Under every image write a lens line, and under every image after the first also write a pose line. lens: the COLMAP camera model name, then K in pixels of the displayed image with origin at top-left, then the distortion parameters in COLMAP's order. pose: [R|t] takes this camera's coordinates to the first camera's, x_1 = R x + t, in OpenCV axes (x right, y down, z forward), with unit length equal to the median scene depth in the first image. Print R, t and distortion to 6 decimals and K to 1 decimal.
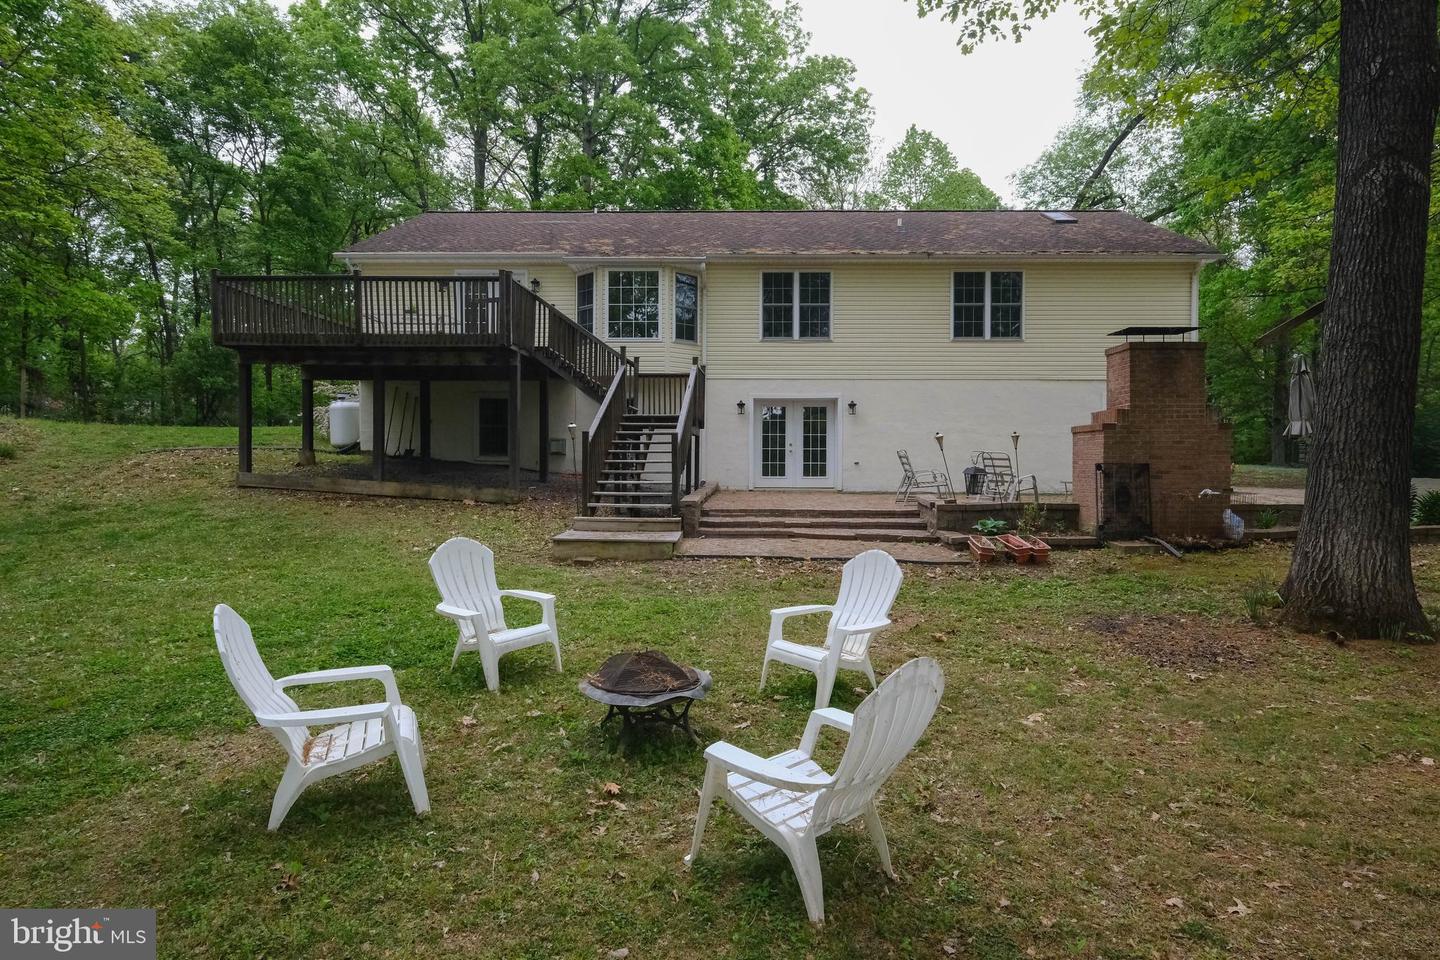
lens RADIAL K [[786.9, 0, 725.6], [0, 786.9, 479.1], [0, 0, 1]] dist [0.002531, -0.001873]
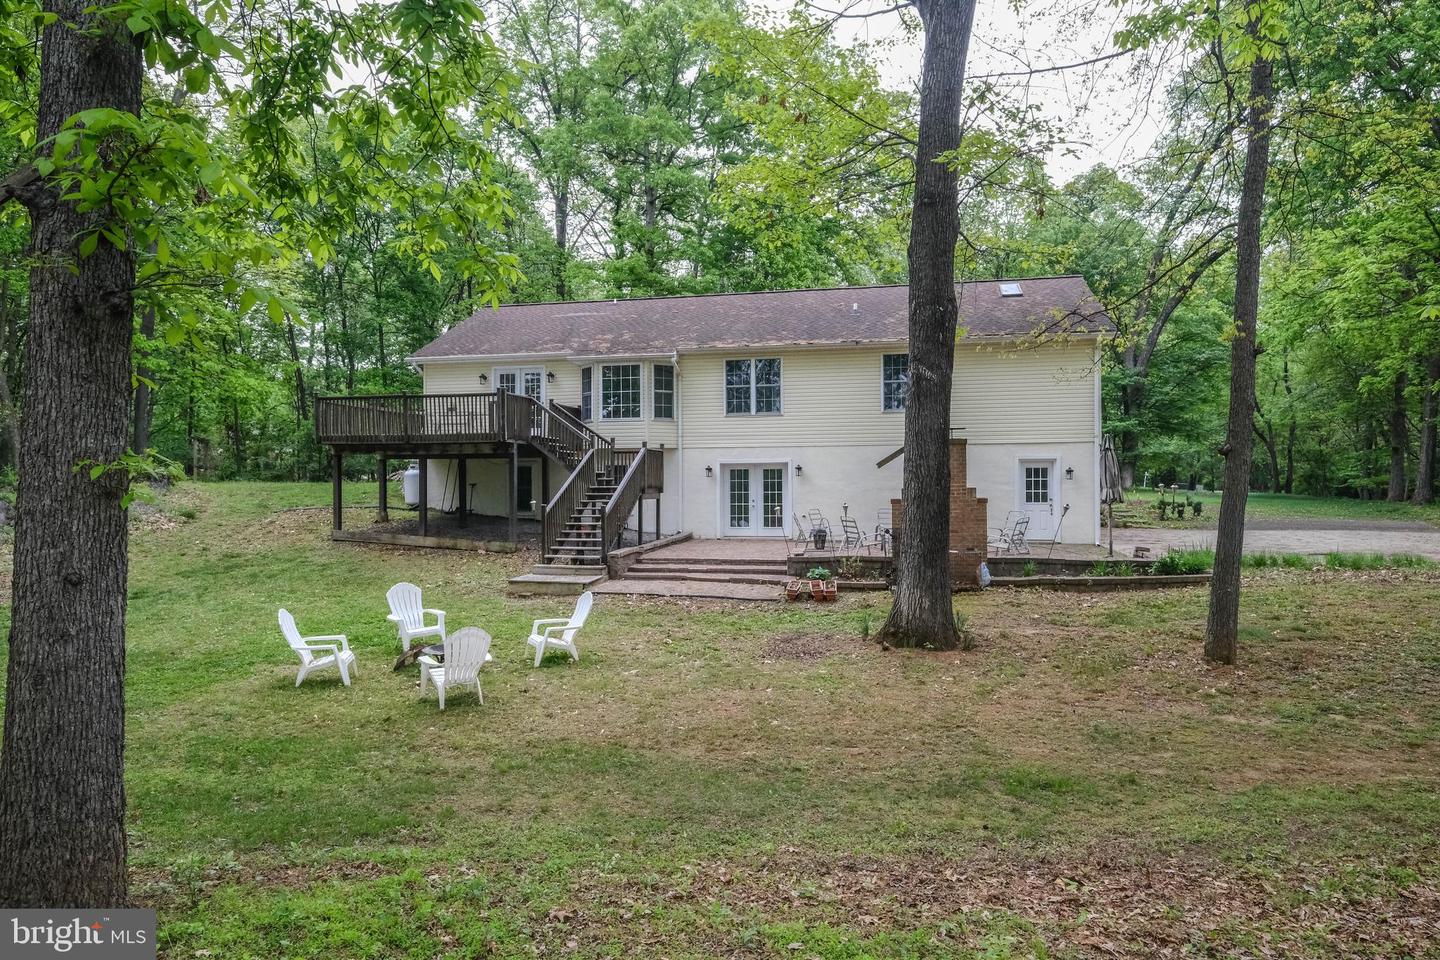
lens RADIAL K [[913.5, 0, 718.5], [0, 913.5, 474.7], [0, 0, 1]] dist [0.001416, 0.001280]
pose [[0.980458, -0.013490, -0.196265, 0.322205], [0.007681, 0.999510, -0.030329, -0.043654], [0.196578, 0.028228, 0.980082, -0.400639]]
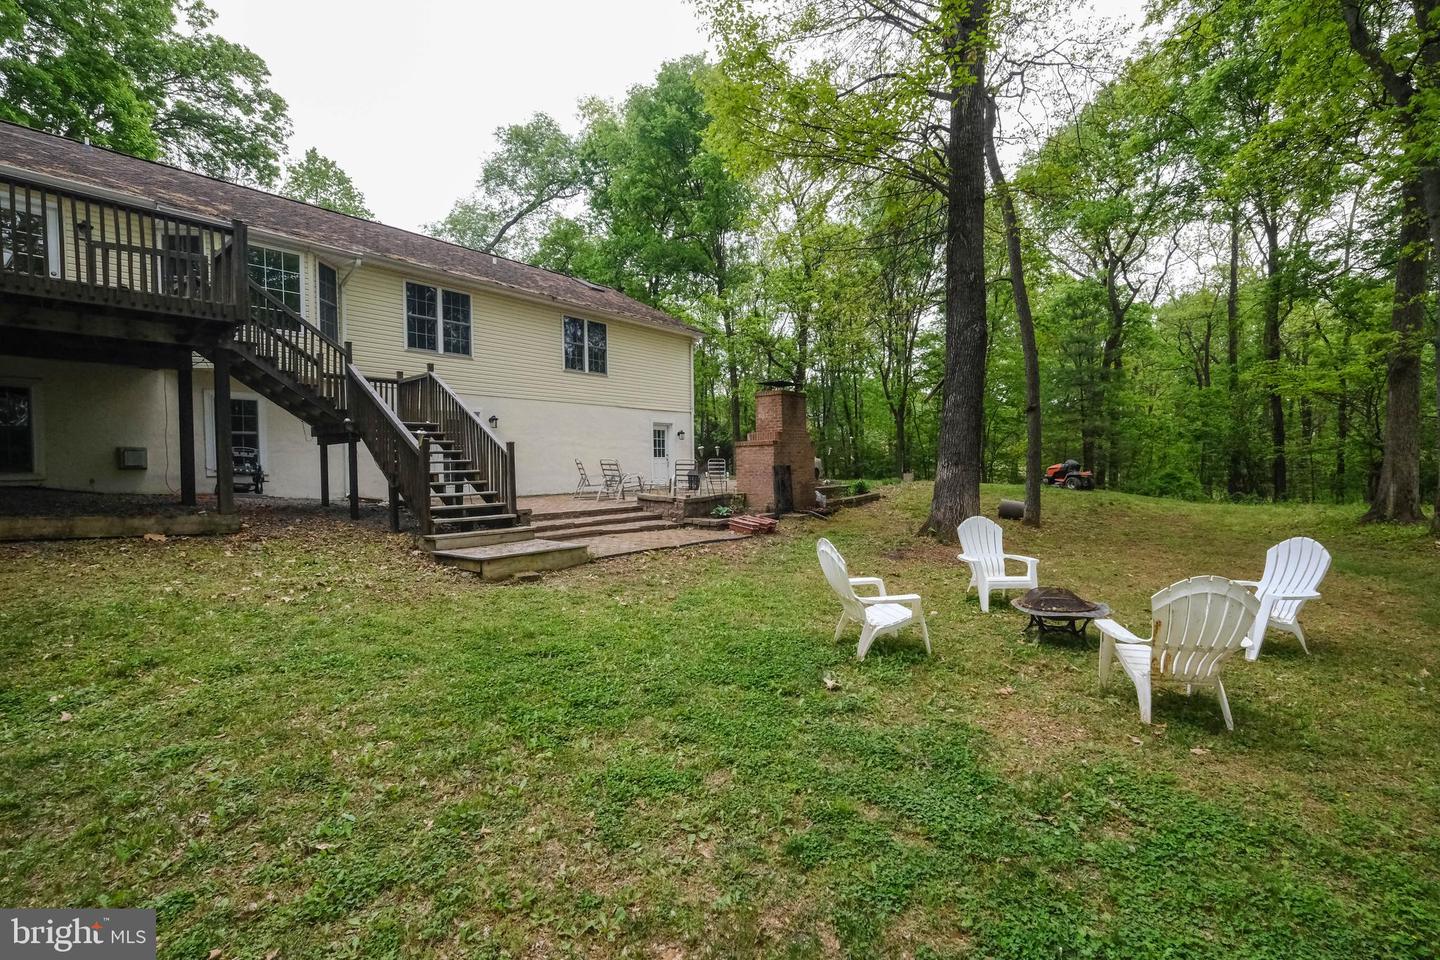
lens RADIAL K [[639.6, 0, 726.4], [0, 639.6, 482.5], [0, 0, 1]] dist [-0.002732, -0.000408]
pose [[0.588762, -0.036656, 0.807475, -0.388081], [0.038471, 0.999110, 0.017305, -0.007748], [-0.807390, 0.020875, 0.589648, 0.207260]]
